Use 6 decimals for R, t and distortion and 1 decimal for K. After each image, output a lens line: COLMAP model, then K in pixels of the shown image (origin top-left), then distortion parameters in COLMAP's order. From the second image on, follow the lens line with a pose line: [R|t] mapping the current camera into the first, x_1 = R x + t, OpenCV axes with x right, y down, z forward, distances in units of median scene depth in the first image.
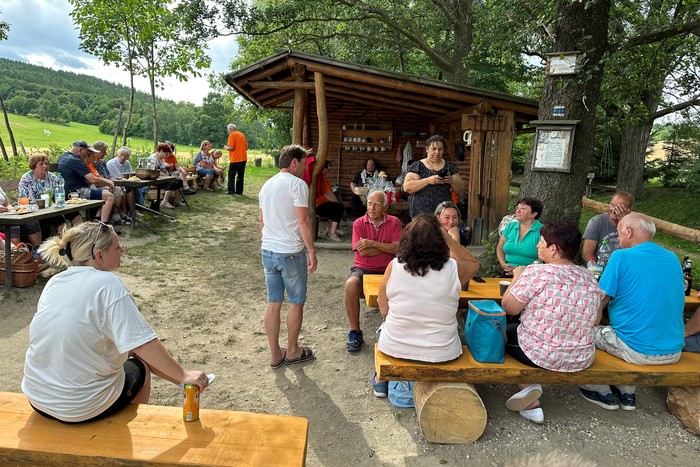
lens RADIAL K [[481.6, 0, 360.9], [0, 481.6, 209.4], [0, 0, 1]] dist [0.047440, 0.000364]
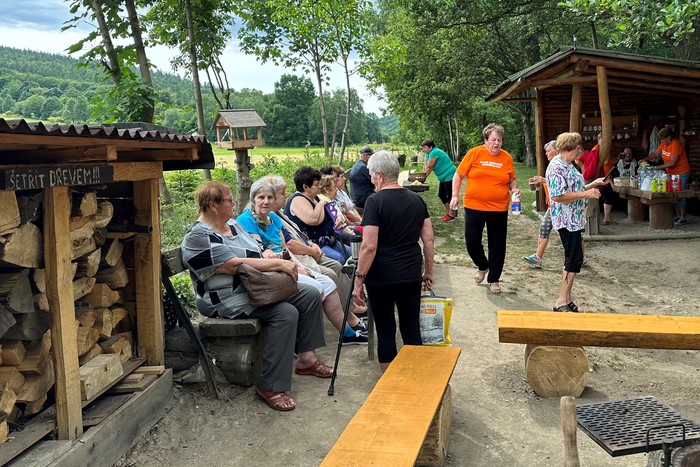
lens RADIAL K [[642.0, 0, 443.9], [0, 642.0, 208.3], [0, 0, 1]] dist [0.093699, -0.002158]
pose [[0.996740, -0.057173, -0.056923, -0.336508], [0.056373, 0.998289, -0.015557, 0.014841], [0.057715, 0.012297, 0.998257, -0.348743]]
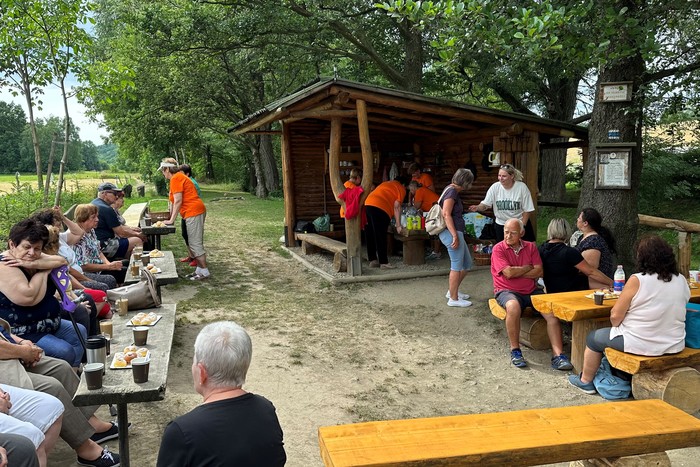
lens RADIAL K [[564.2, 0, 350.0], [0, 564.2, 233.5], [0, 0, 1]] dist [0.127232, -0.230156]
pose [[0.964290, -0.081733, 0.251922, -0.396287], [0.081139, 0.996621, 0.012763, -0.031239], [-0.252114, 0.008133, 0.967663, -0.089225]]
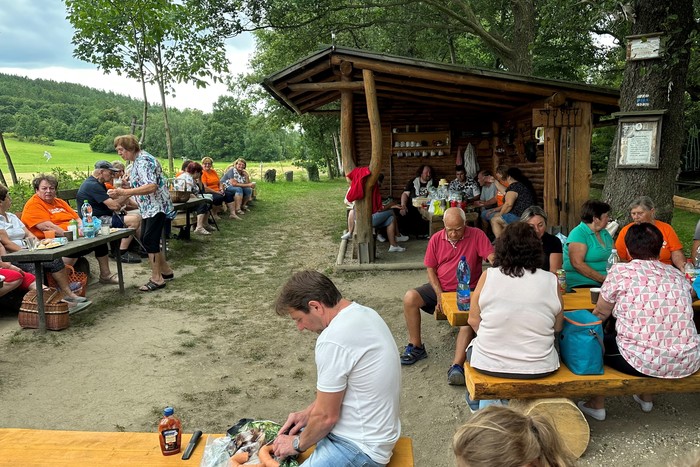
lens RADIAL K [[570.0, 0, 416.6], [0, 570.0, 235.7], [0, 0, 1]] dist [0.047316, -0.009093]
pose [[0.998336, -0.055791, 0.014579, -0.028777], [0.055518, 0.998286, 0.018512, 0.002820], [-0.015587, -0.017671, 0.999722, -0.042306]]
